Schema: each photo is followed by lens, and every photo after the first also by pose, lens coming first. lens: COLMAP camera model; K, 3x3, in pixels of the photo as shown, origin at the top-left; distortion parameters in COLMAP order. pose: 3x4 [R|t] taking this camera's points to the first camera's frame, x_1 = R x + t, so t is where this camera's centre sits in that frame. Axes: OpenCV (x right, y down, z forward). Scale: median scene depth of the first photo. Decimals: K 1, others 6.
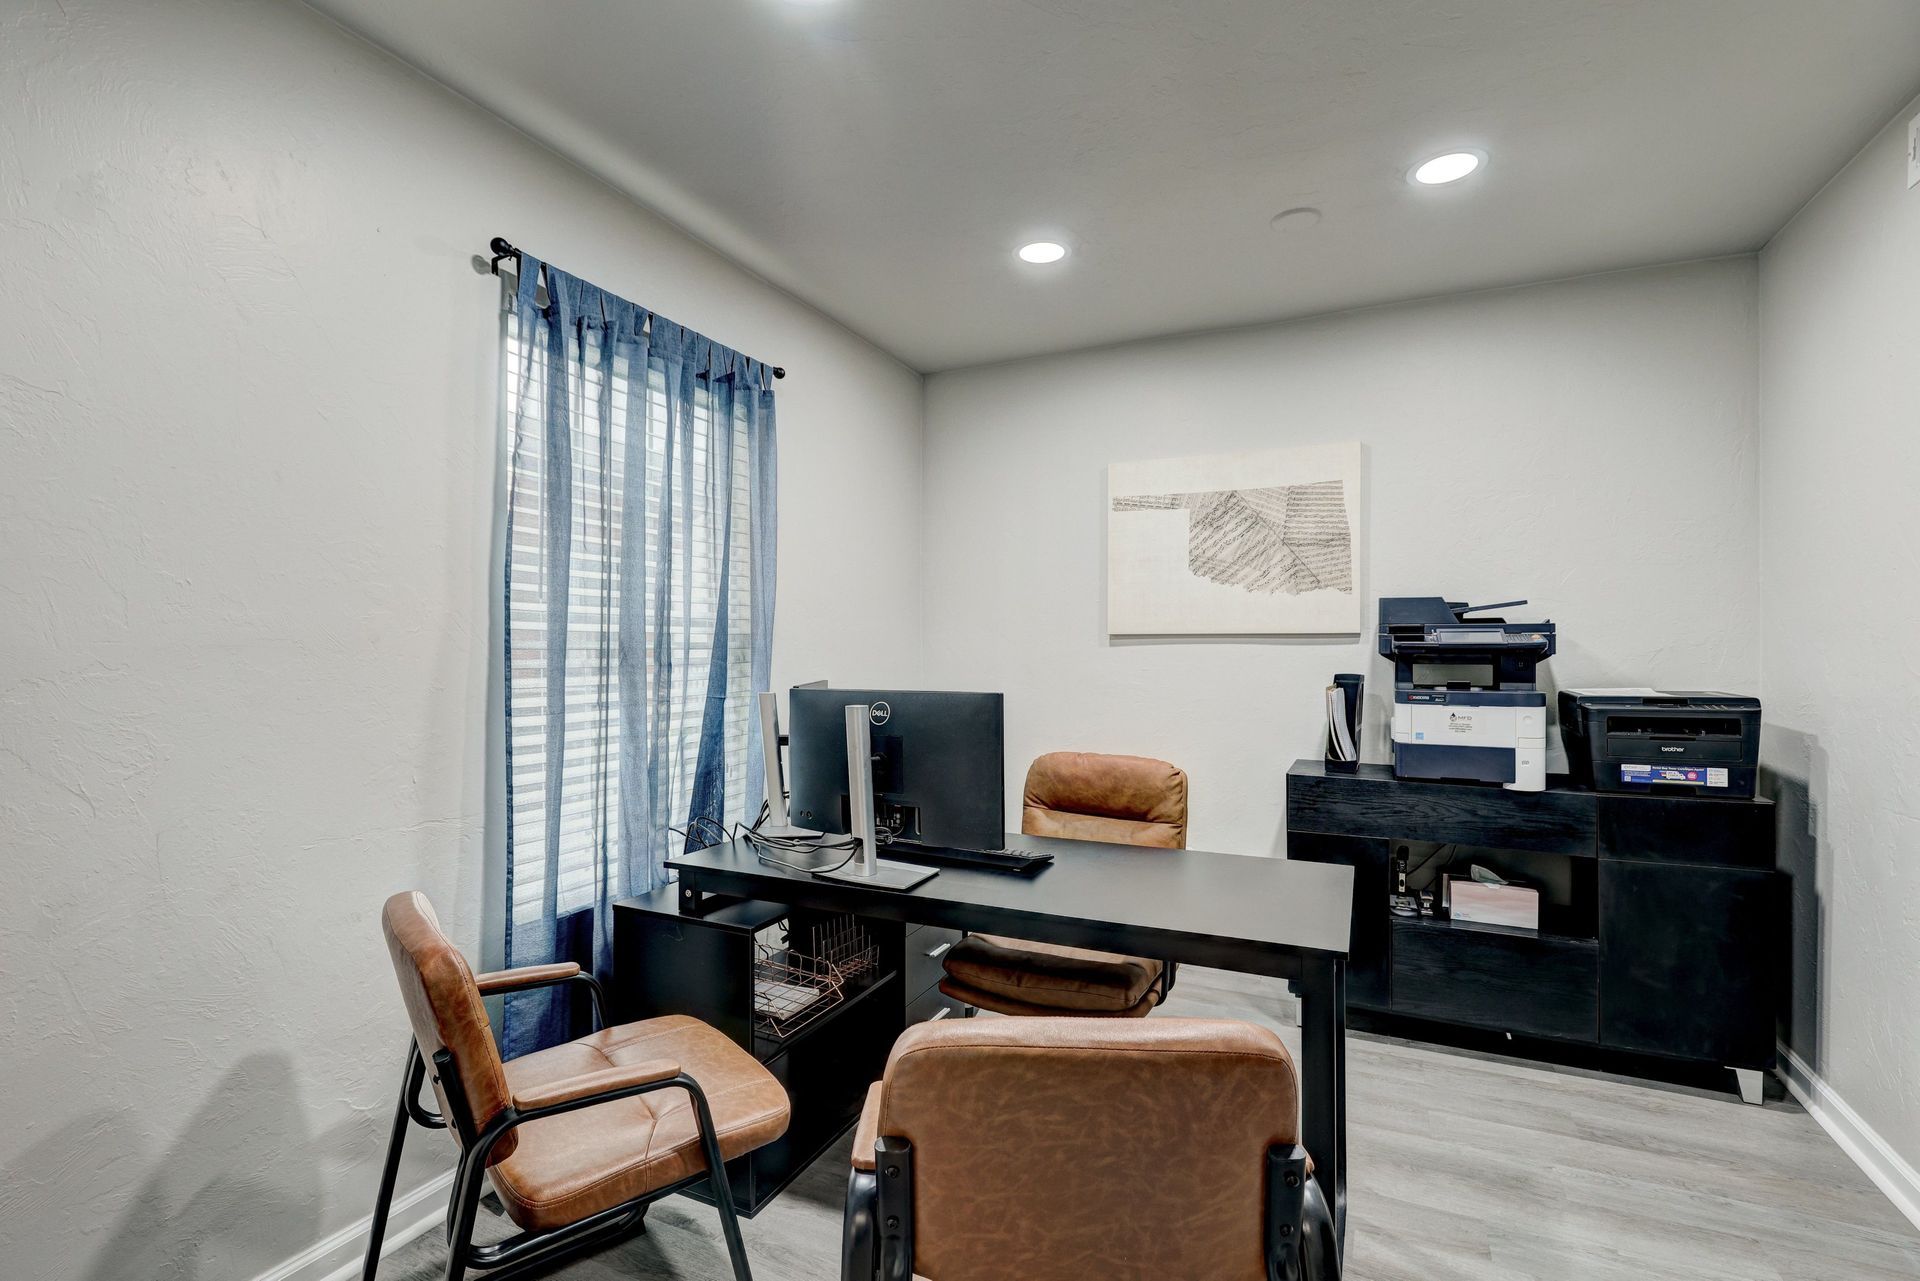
lens RADIAL K [[881.2, 0, 960.0], [0, 881.2, 641.1], [0, 0, 1]] dist [-0.000203, 0.000401]
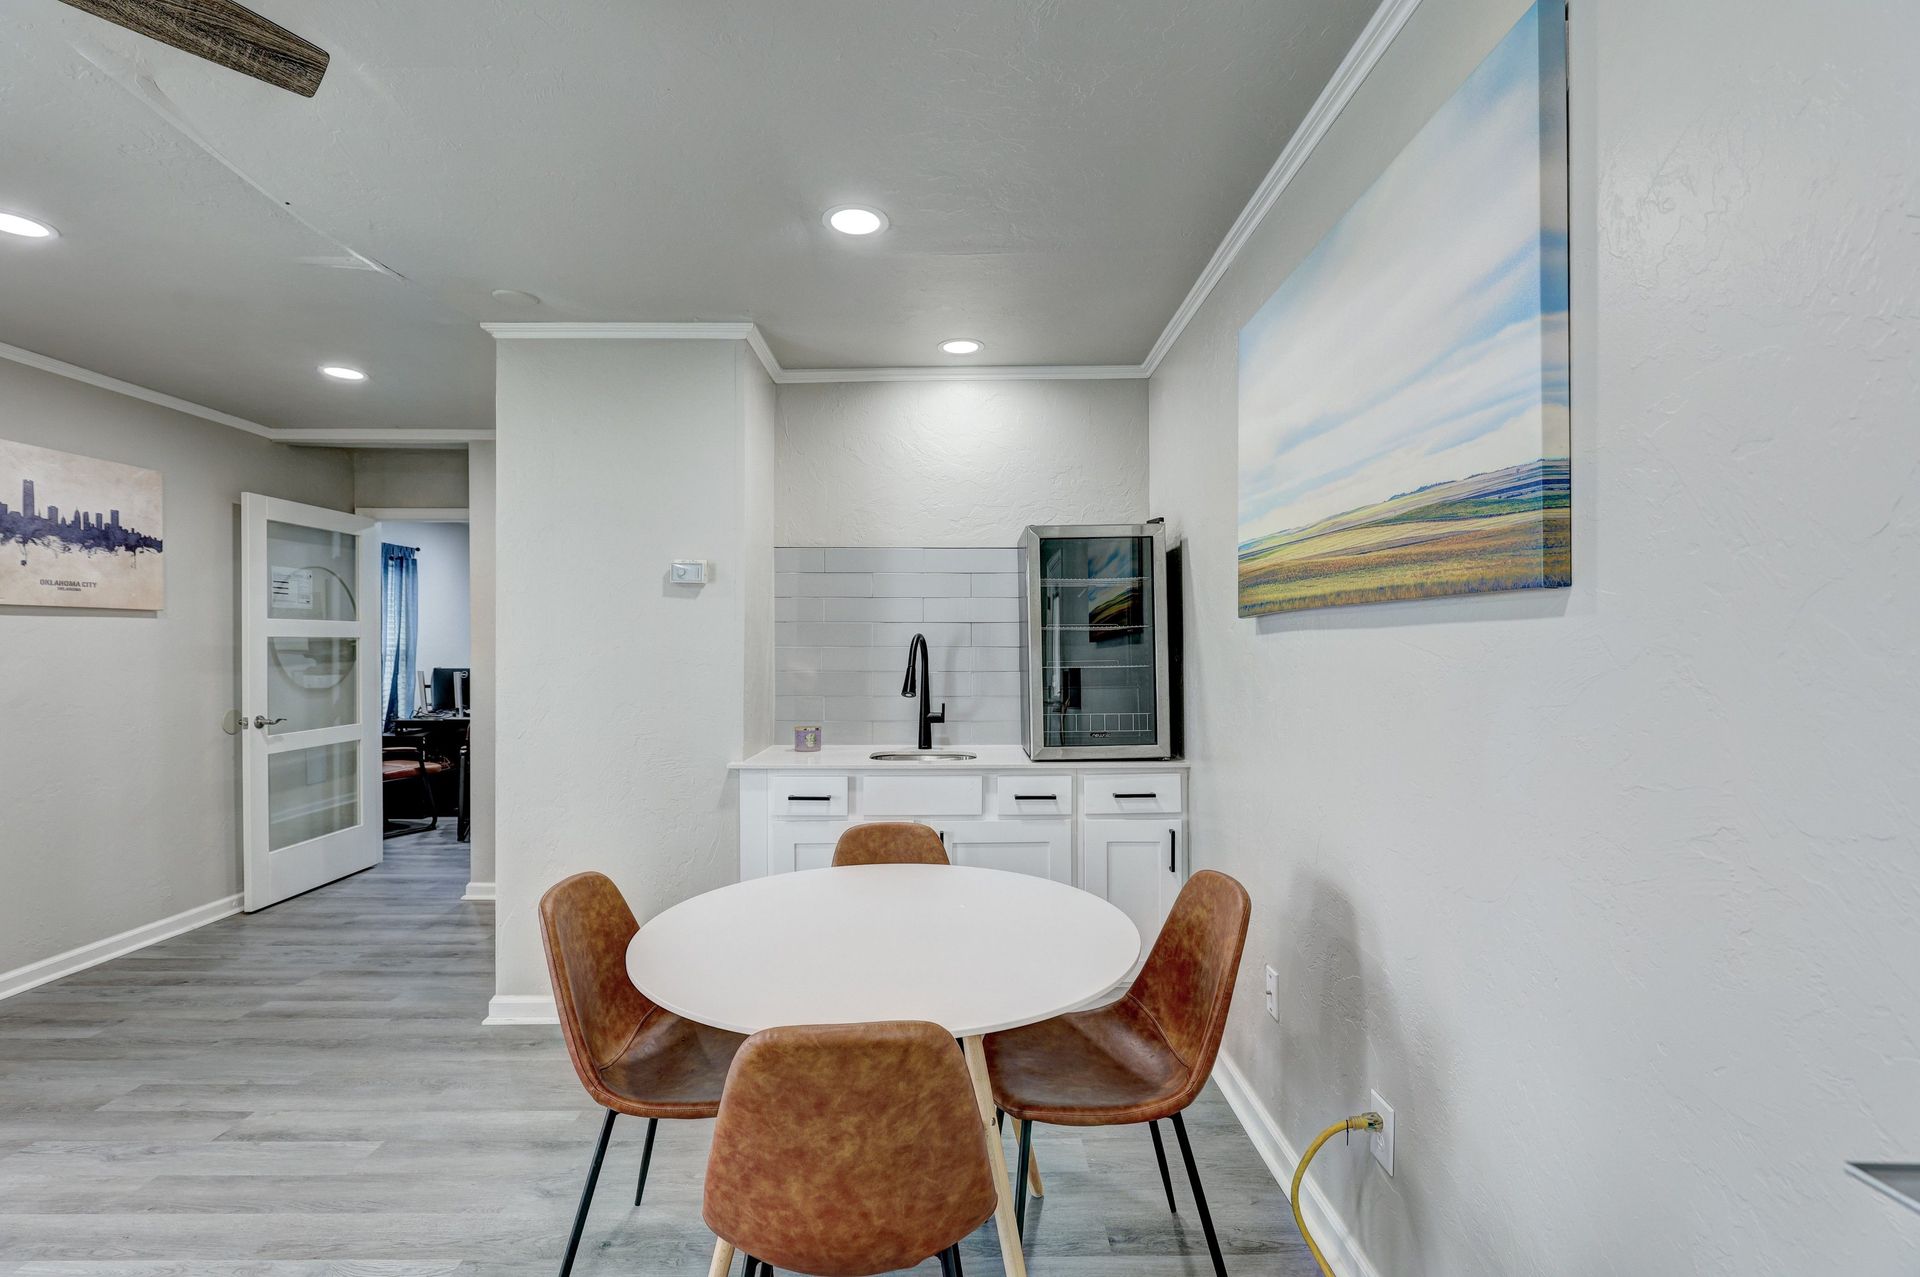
lens RADIAL K [[881.2, 0, 958.6], [0, 881.2, 643.5], [0, 0, 1]] dist [-0.000203, 0.000401]
pose [[0.905819, 0.004893, 0.423636, 0.152637], [-0.001007, 0.999955, -0.009397, -0.008611], [-0.423663, 0.008086, 0.905784, -2.237326]]
